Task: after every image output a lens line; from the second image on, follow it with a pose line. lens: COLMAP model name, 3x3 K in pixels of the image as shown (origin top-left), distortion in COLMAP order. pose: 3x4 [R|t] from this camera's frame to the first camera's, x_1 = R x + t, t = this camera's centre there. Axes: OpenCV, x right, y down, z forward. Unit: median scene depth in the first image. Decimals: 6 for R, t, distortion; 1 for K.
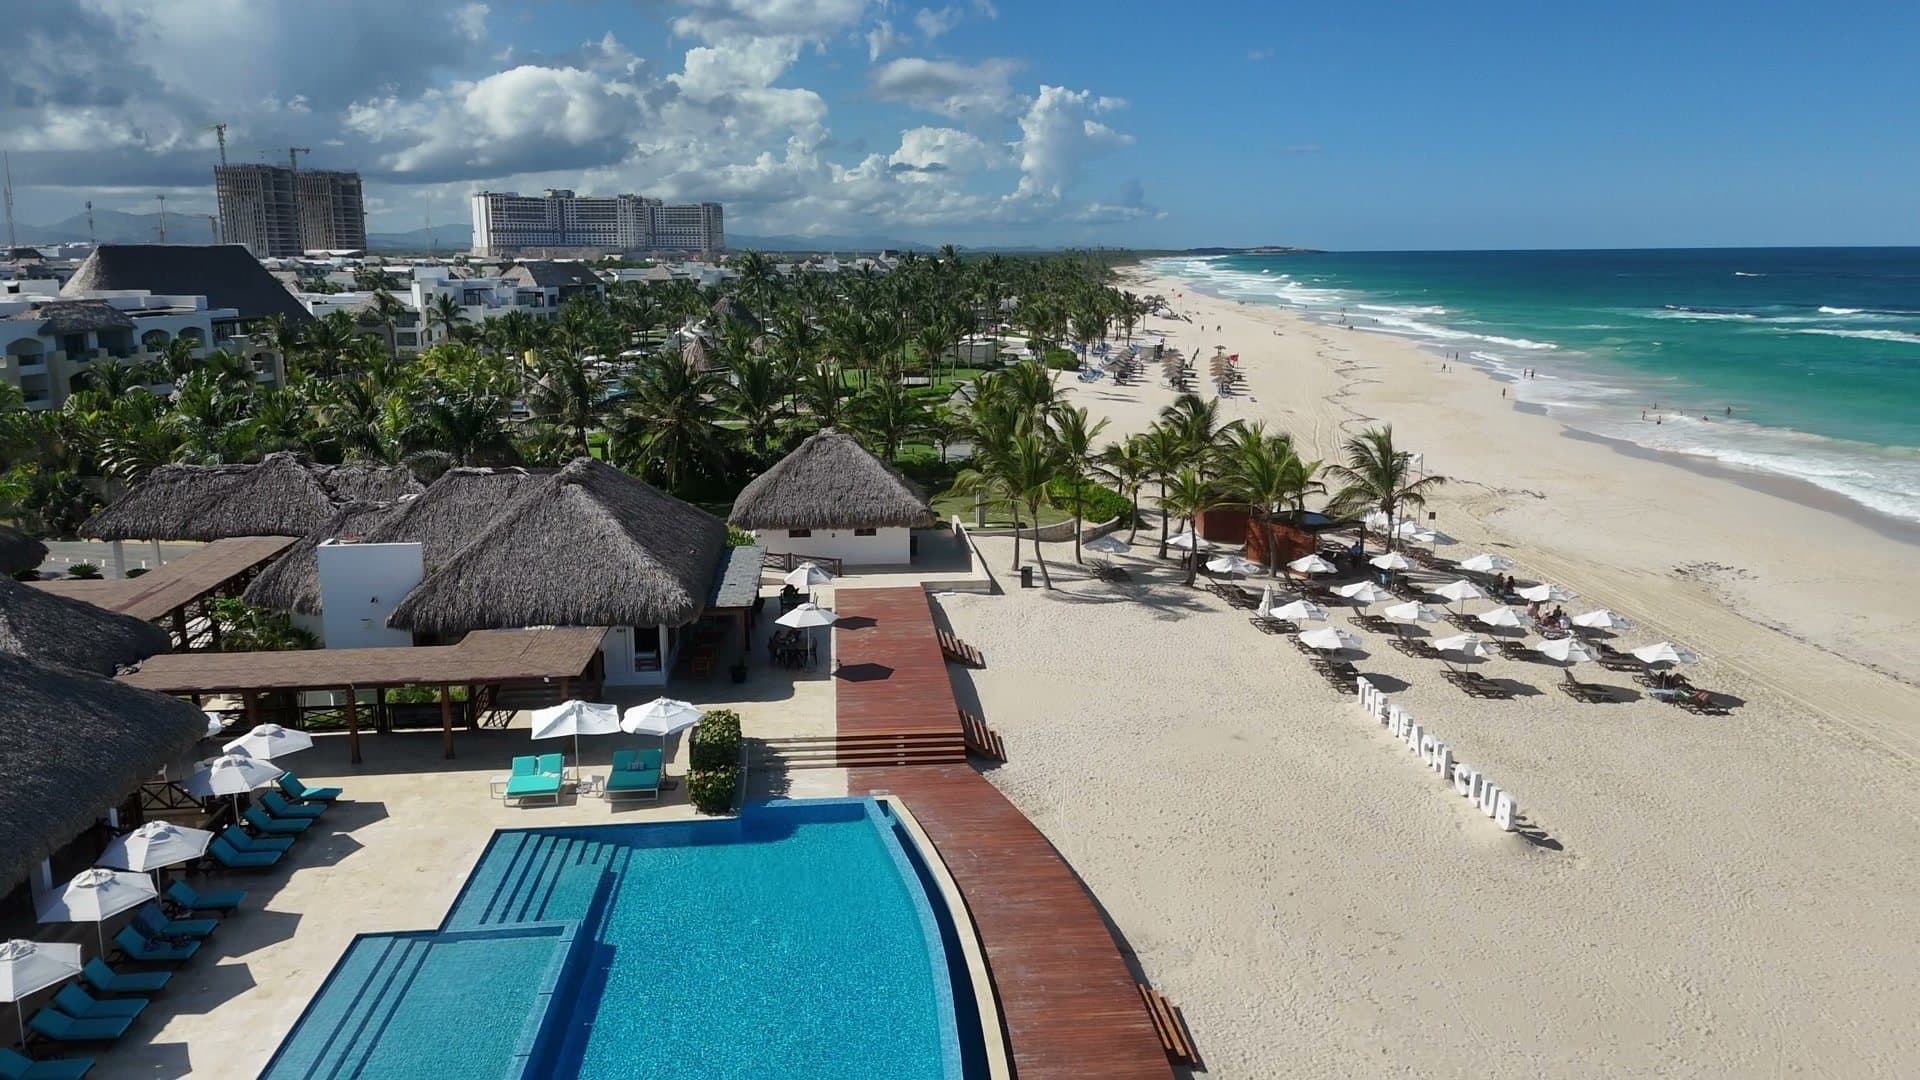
lens RADIAL K [[1404.1, 0, 965.9], [0, 1404.1, 532.8], [0, 0, 1]] dist [0.083964, -0.082786]
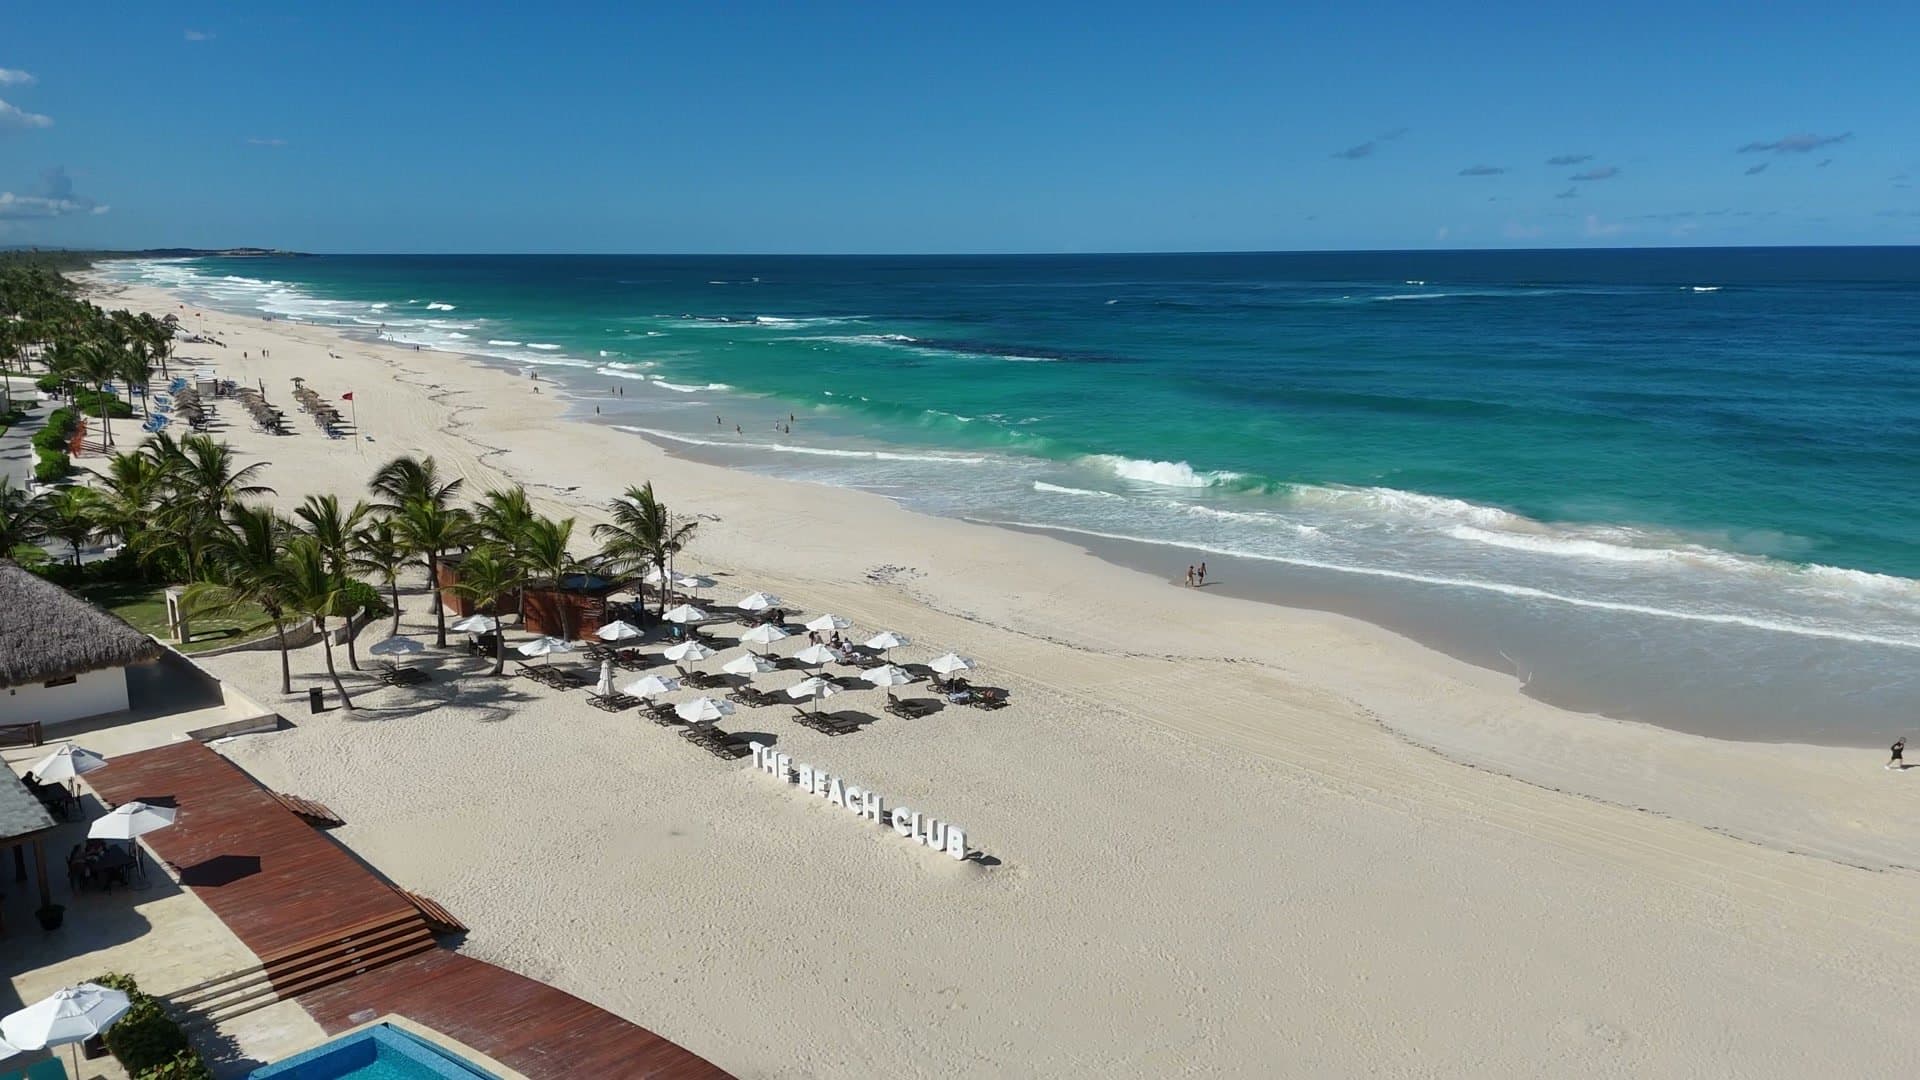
lens RADIAL K [[1404.1, 0, 965.9], [0, 1404.1, 532.8], [0, 0, 1]] dist [0.083964, -0.082786]
pose [[0.785366, -0.121758, 0.606939, -0.193584], [0.123050, 0.991606, 0.039703, -0.067479], [-0.606679, 0.043502, 0.793756, 0.067435]]
